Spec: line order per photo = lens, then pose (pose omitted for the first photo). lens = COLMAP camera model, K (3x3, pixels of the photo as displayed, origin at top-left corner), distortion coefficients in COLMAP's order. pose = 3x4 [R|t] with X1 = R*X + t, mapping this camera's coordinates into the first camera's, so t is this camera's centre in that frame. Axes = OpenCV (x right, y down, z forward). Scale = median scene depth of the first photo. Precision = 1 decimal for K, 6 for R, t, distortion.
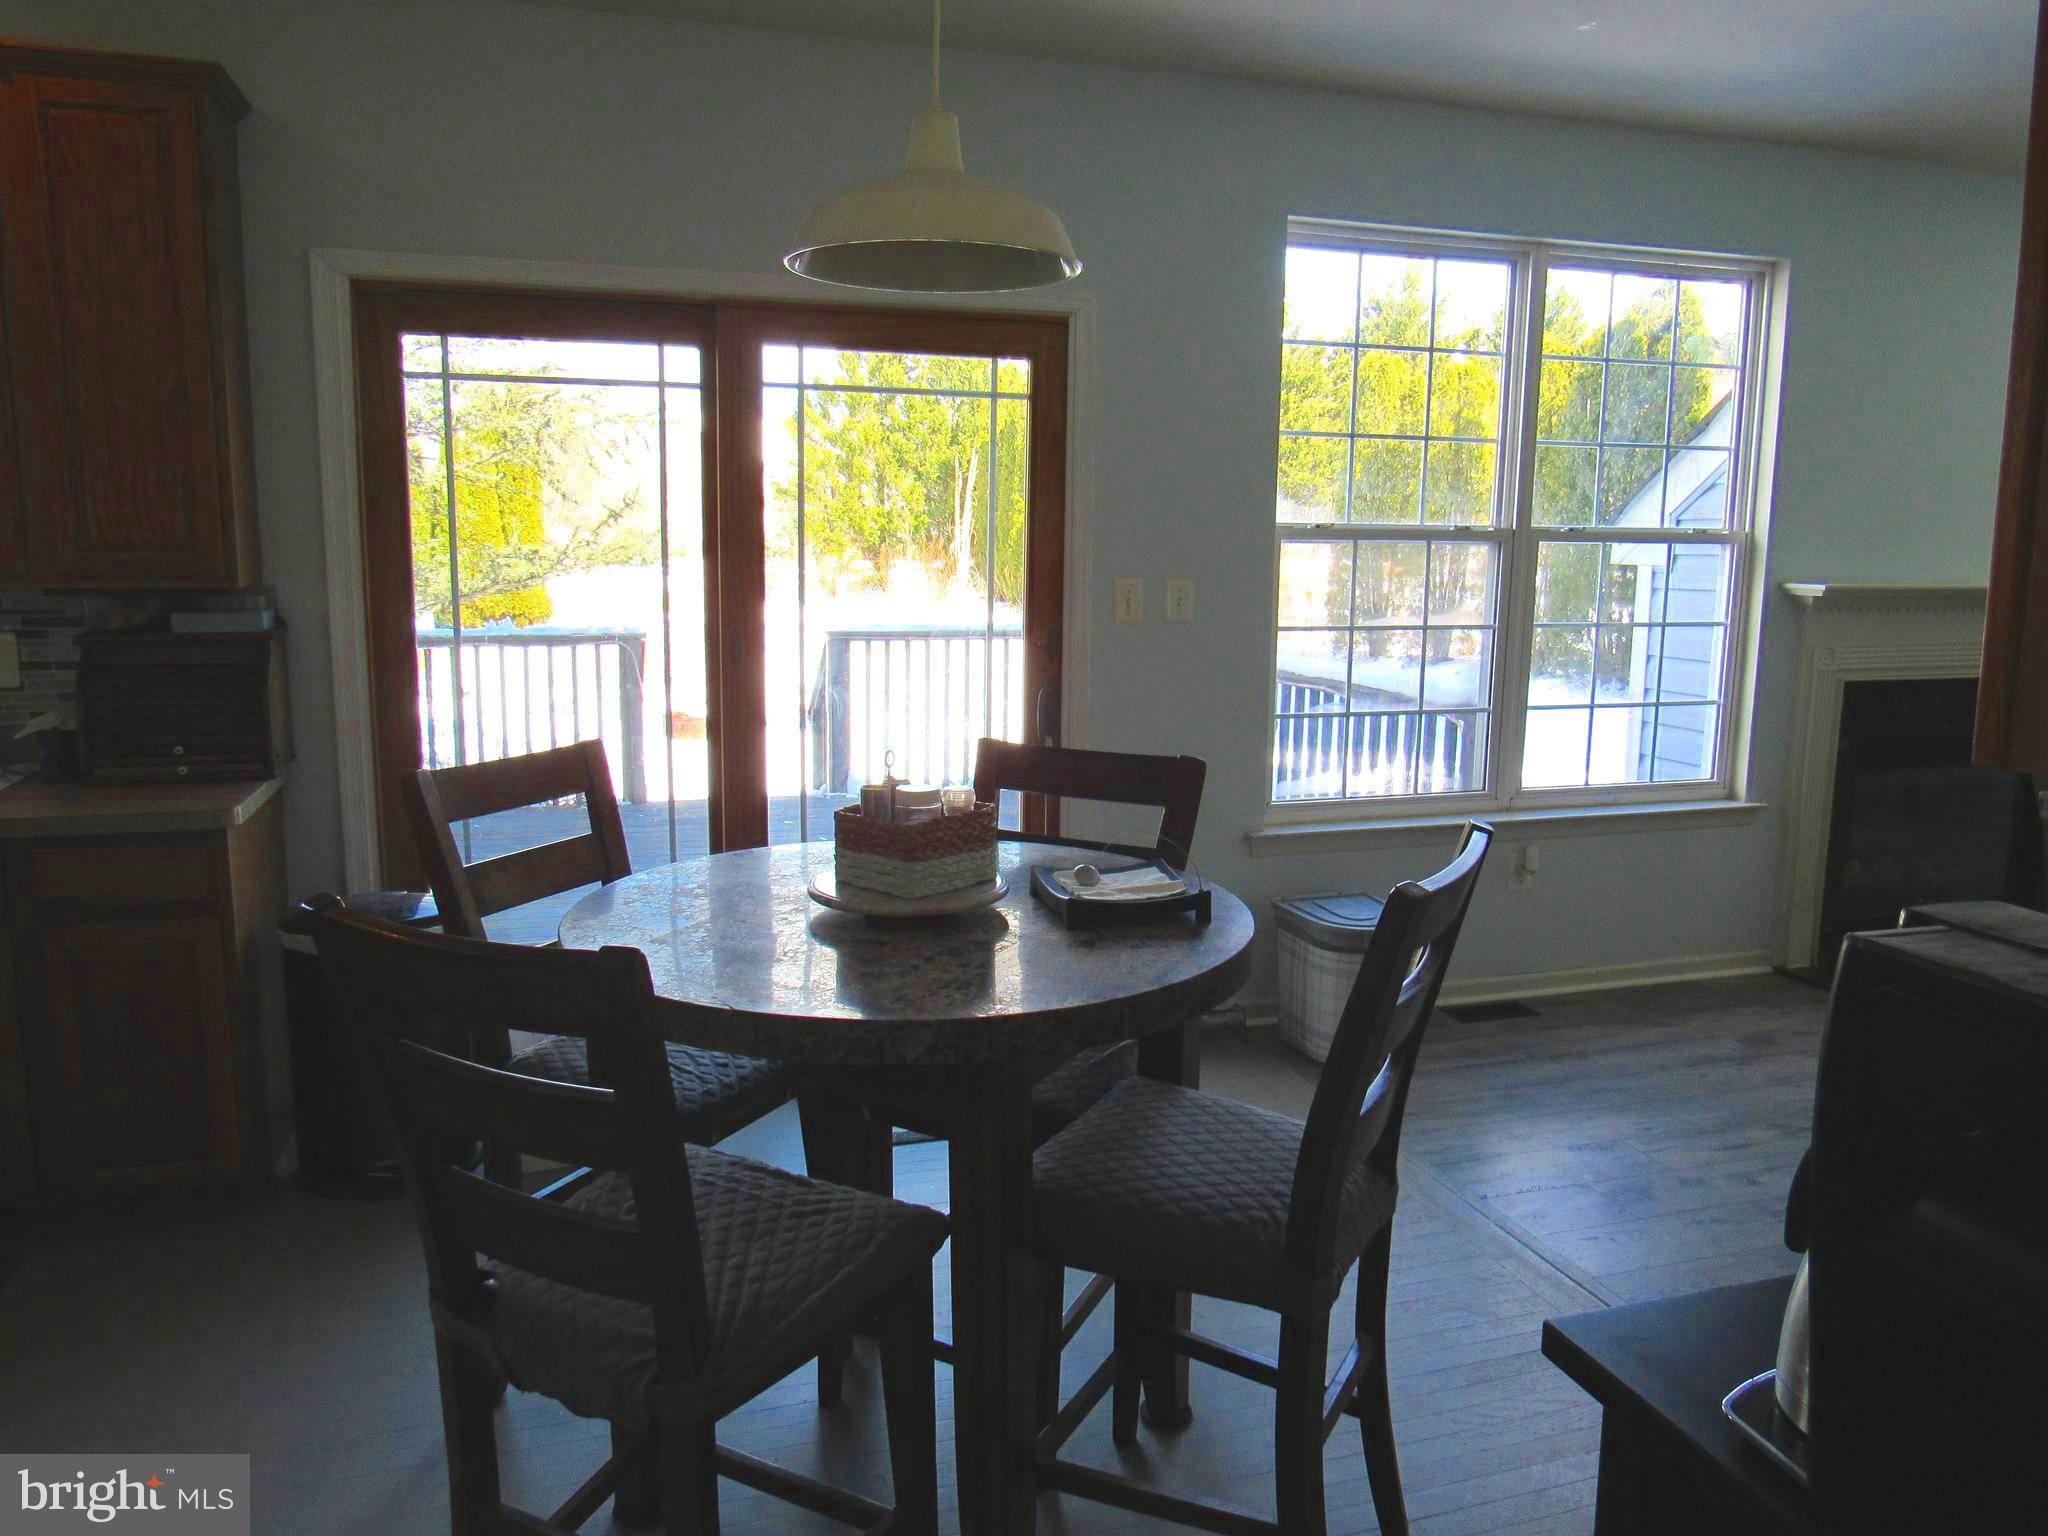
lens RADIAL K [[1468.8, 0, 1017.6], [0, 1468.8, 766.3], [0, 0, 1]] dist [-0.020325, -0.000861]
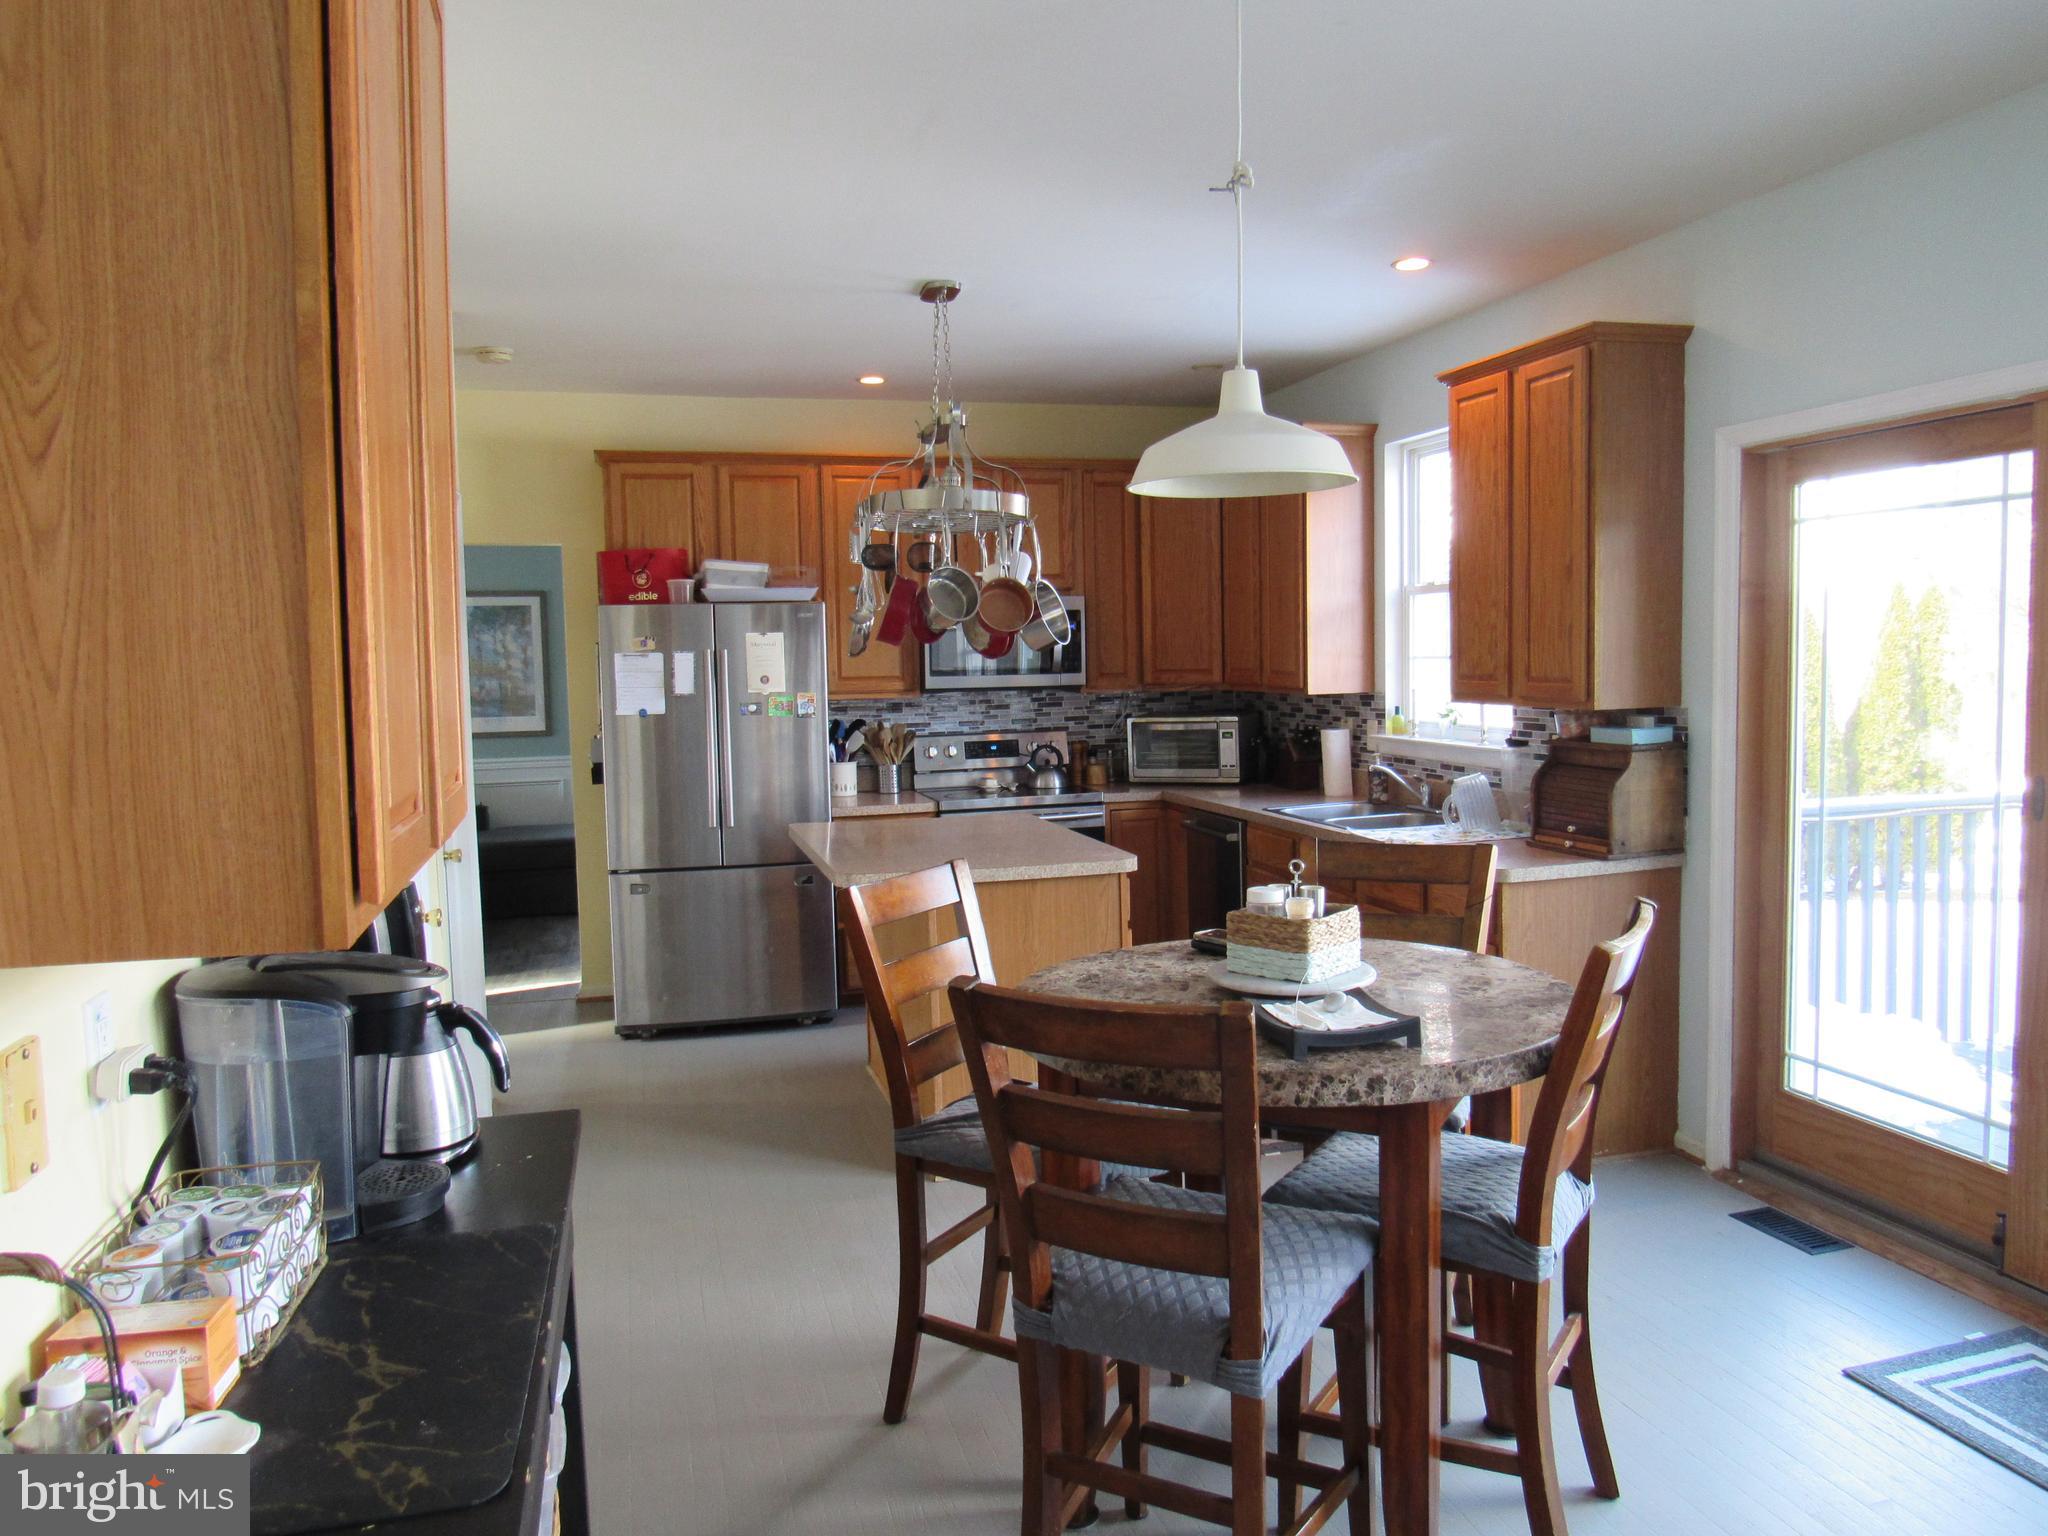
lens RADIAL K [[1460.4, 0, 1007.1], [0, 1460.4, 769.0], [0, 0, 1]] dist [-0.028387, -0.007456]
pose [[-0.044782, 0.066512, -0.996780, 0.576907], [-0.135448, 0.988163, 0.072022, -0.067954], [0.989772, 0.138237, -0.035243, 0.395932]]
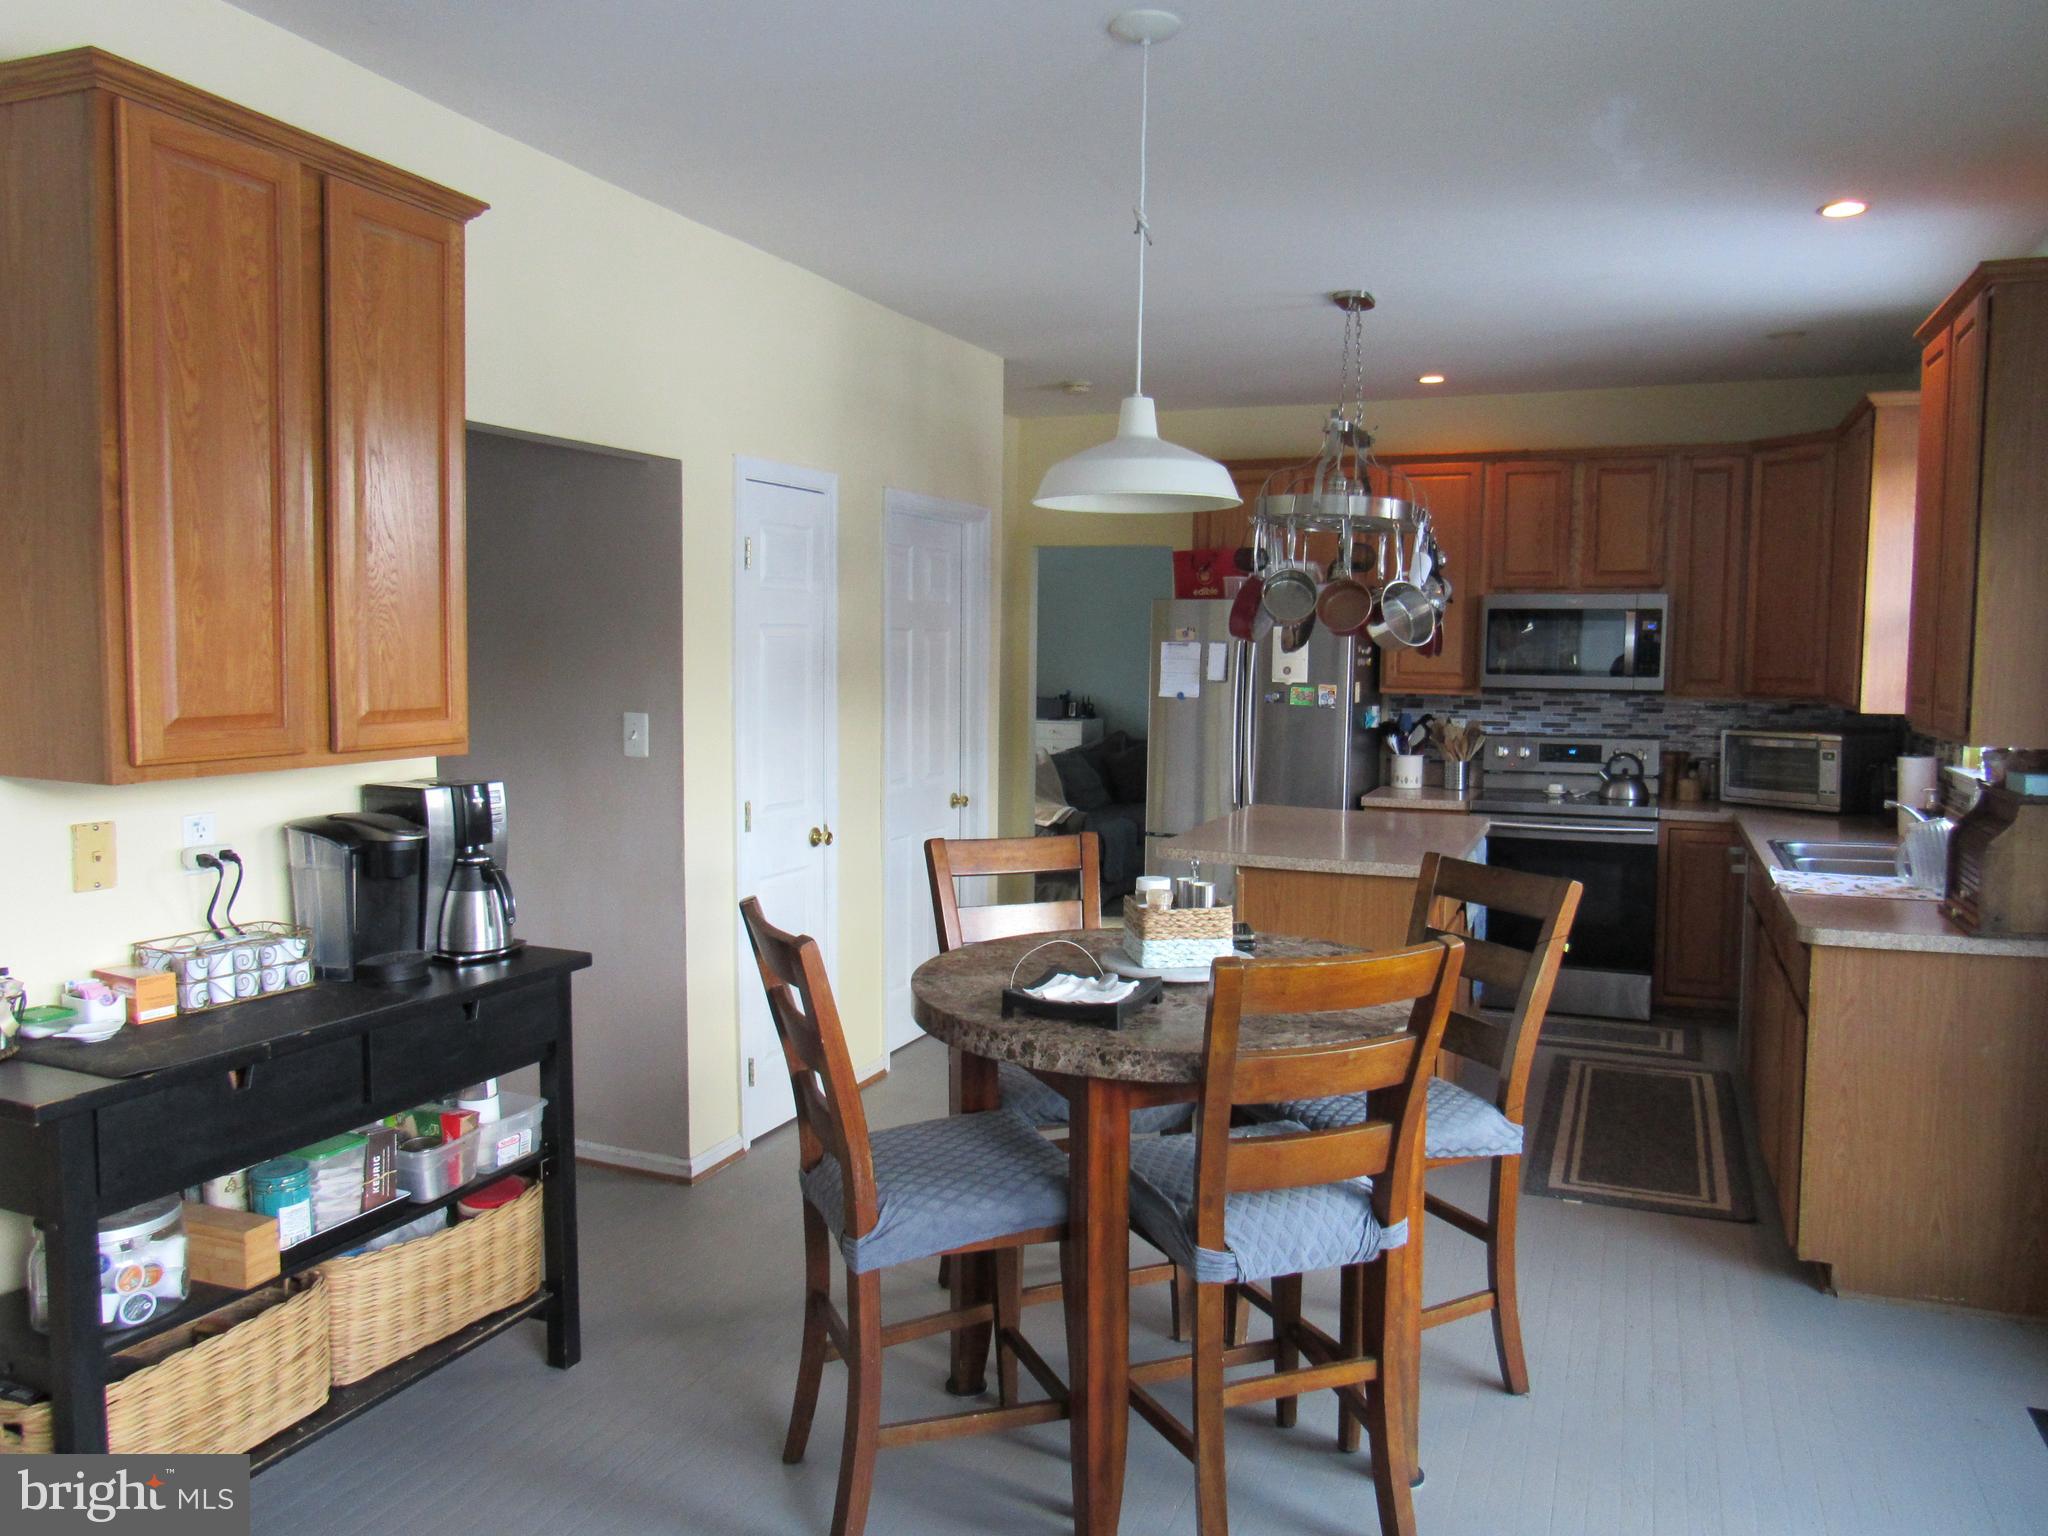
lens RADIAL K [[1448.0, 0, 1024.0], [0, 1448.0, 768.0], [0, 0, 1]] dist [-0.030852, -0.002765]
pose [[-0.649773, 0.046385, -0.758712, 0.497344], [-0.134741, 0.975301, 0.175021, -0.144247], [0.748091, 0.215954, -0.627474, 0.844023]]
